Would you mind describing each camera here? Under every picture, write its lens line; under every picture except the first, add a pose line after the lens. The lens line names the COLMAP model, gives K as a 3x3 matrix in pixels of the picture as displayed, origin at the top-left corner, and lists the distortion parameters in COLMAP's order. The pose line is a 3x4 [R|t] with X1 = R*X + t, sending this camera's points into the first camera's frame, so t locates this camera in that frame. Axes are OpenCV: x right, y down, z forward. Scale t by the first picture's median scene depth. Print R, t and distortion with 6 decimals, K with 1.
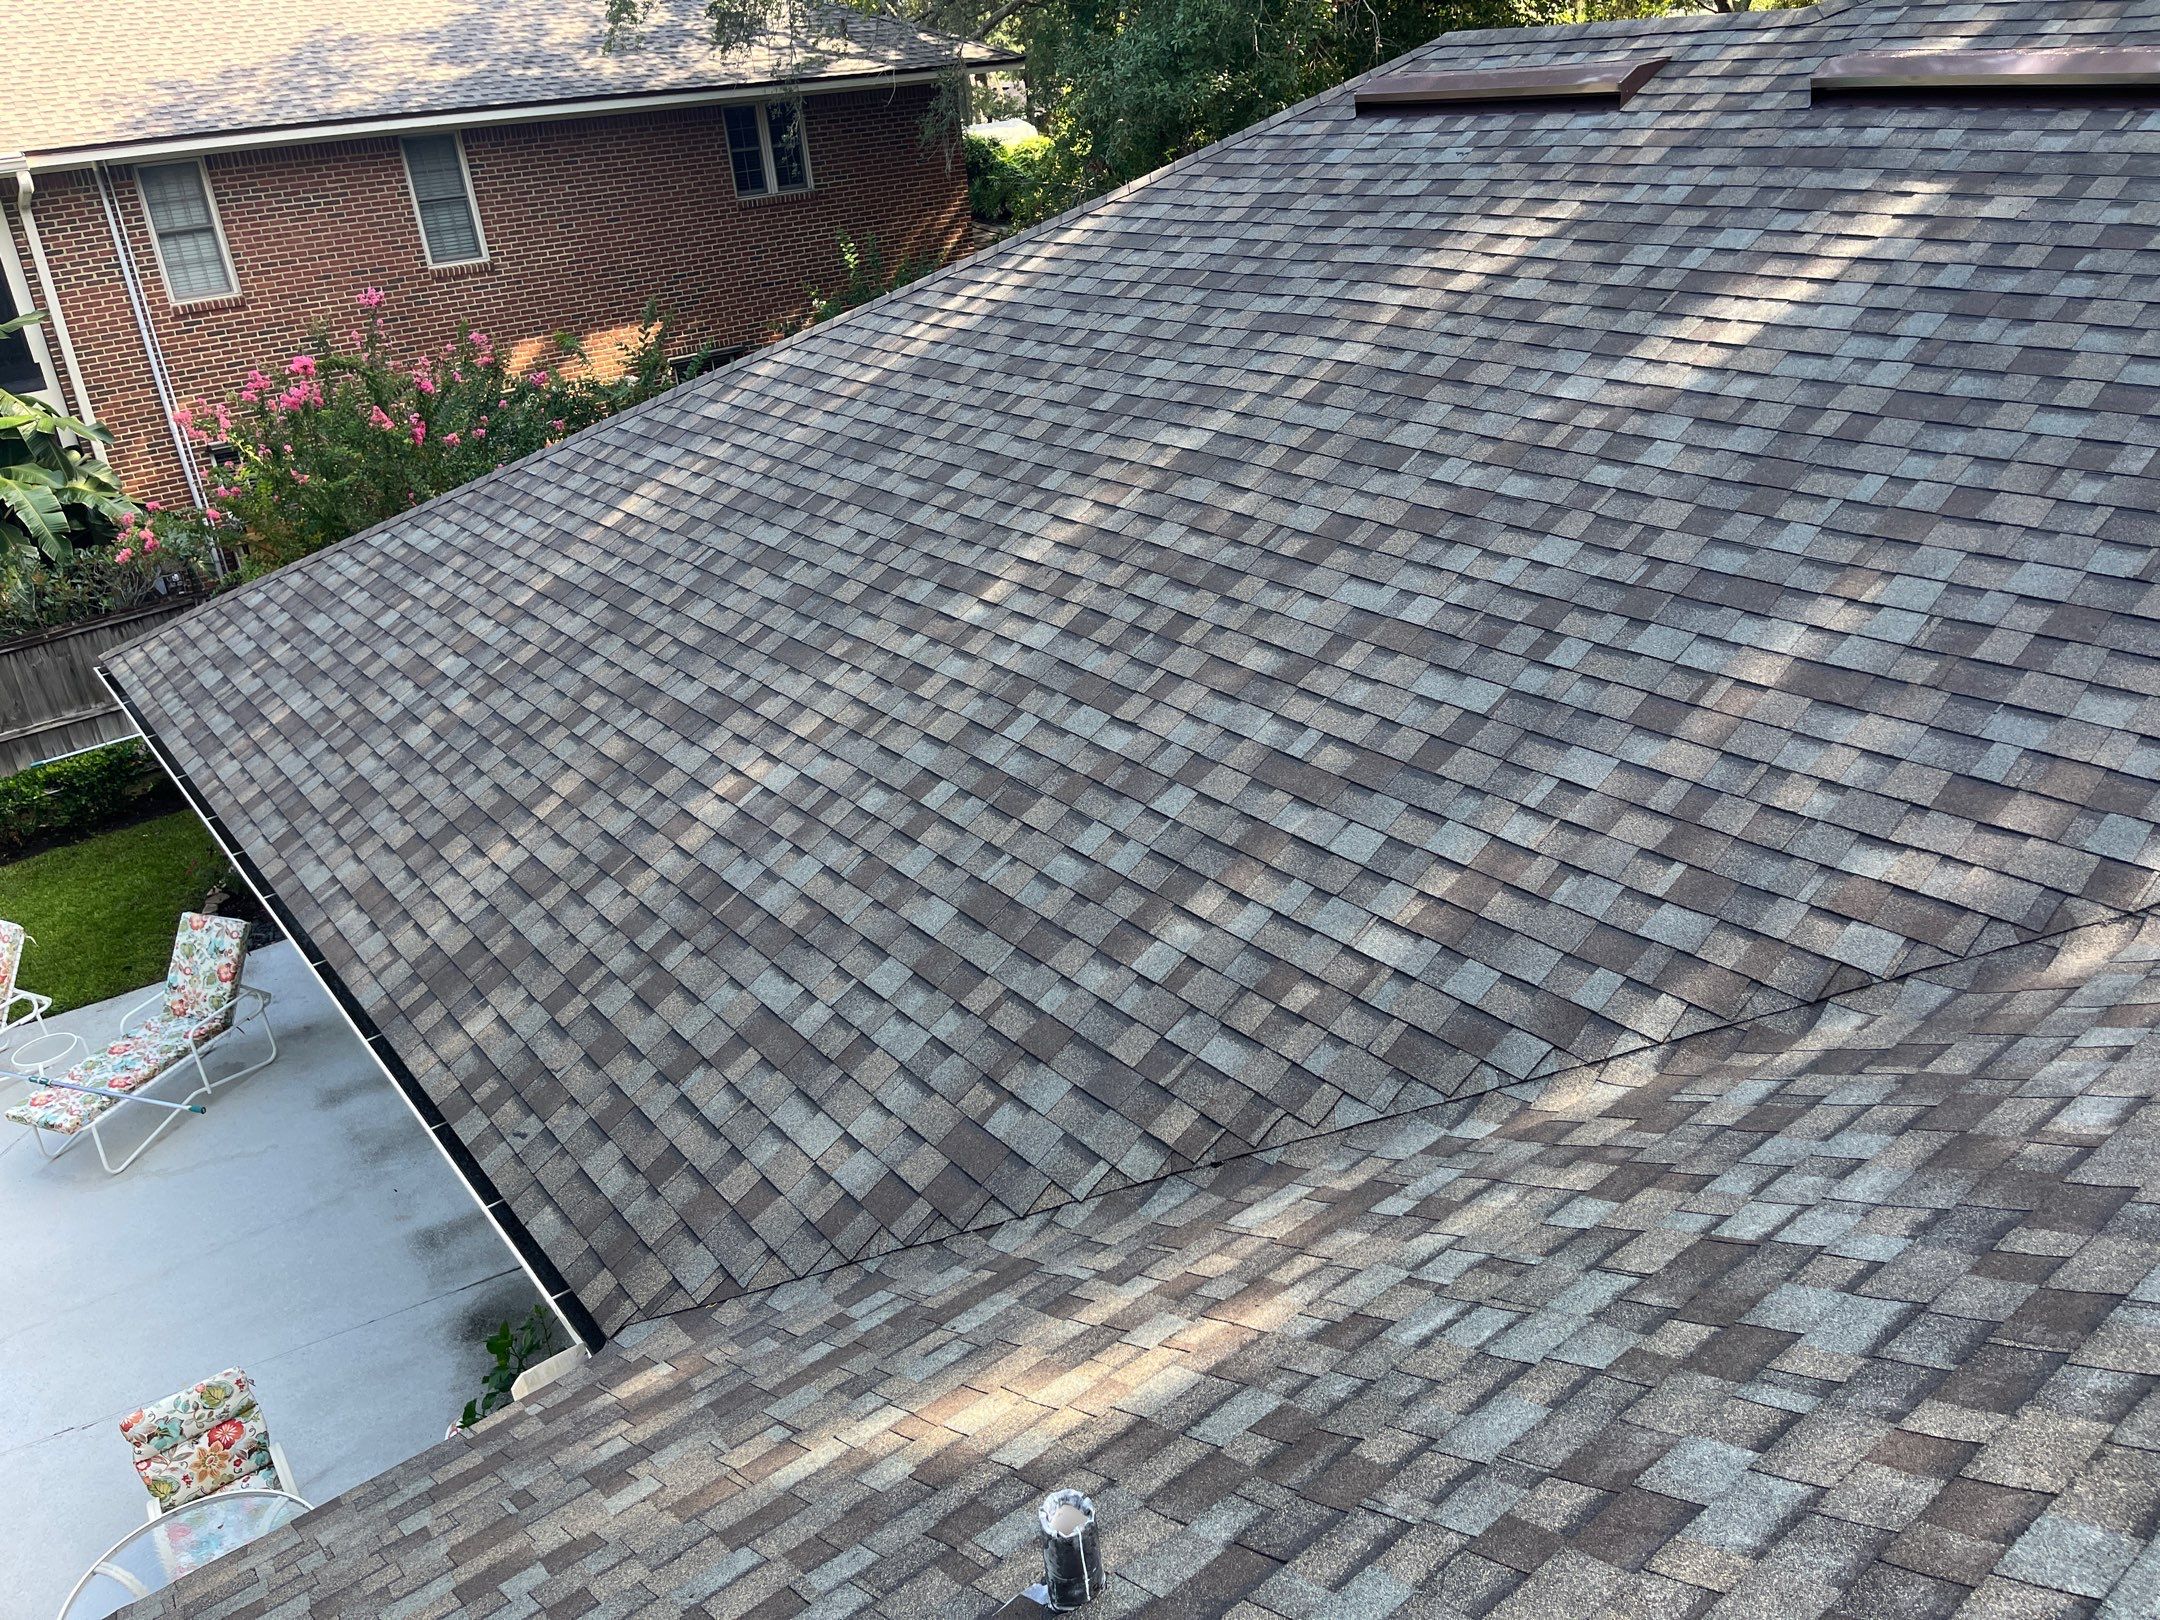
lens RADIAL K [[1622.1, 0, 1108.1], [0, 1622.1, 805.7], [0, 0, 1]] dist [0.068850, -0.093261]
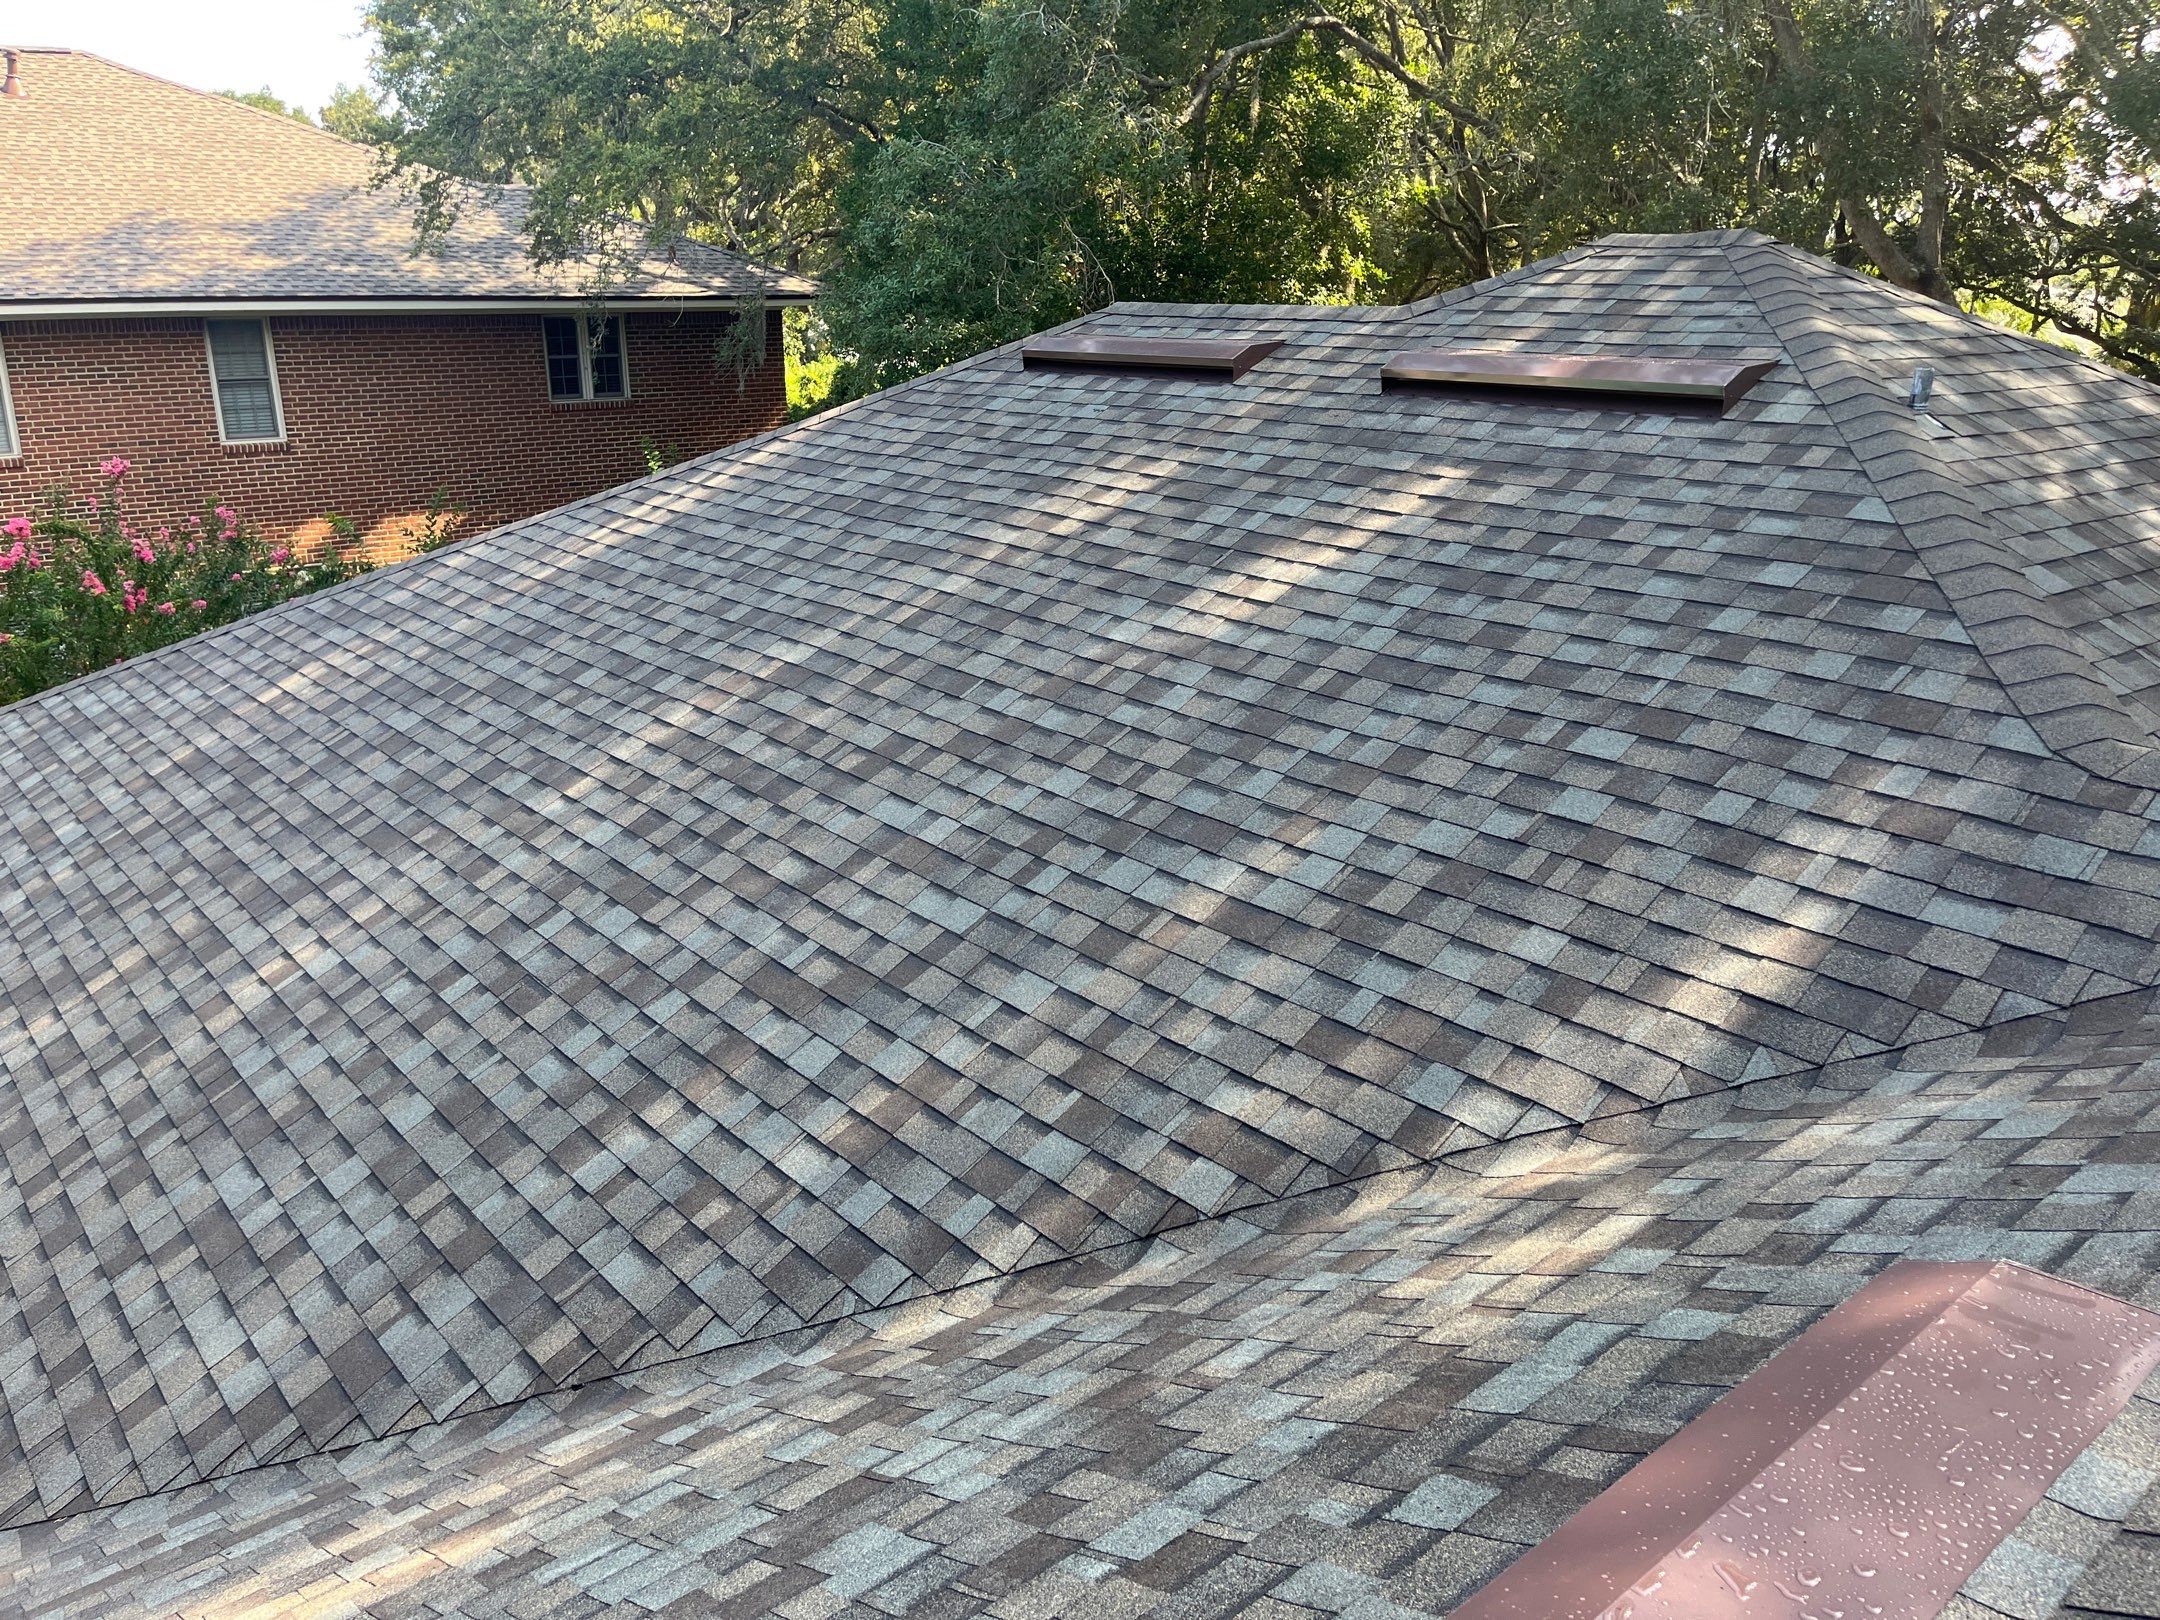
lens RADIAL K [[1622.1, 0, 1108.1], [0, 1622.1, 805.7], [0, 0, 1]] dist [0.068850, -0.093261]
pose [[0.996382, 0.061337, 0.058831, 0.223162], [-0.053048, 0.989647, -0.133359, -0.005055], [-0.066402, 0.129756, 0.989320, -0.015915]]
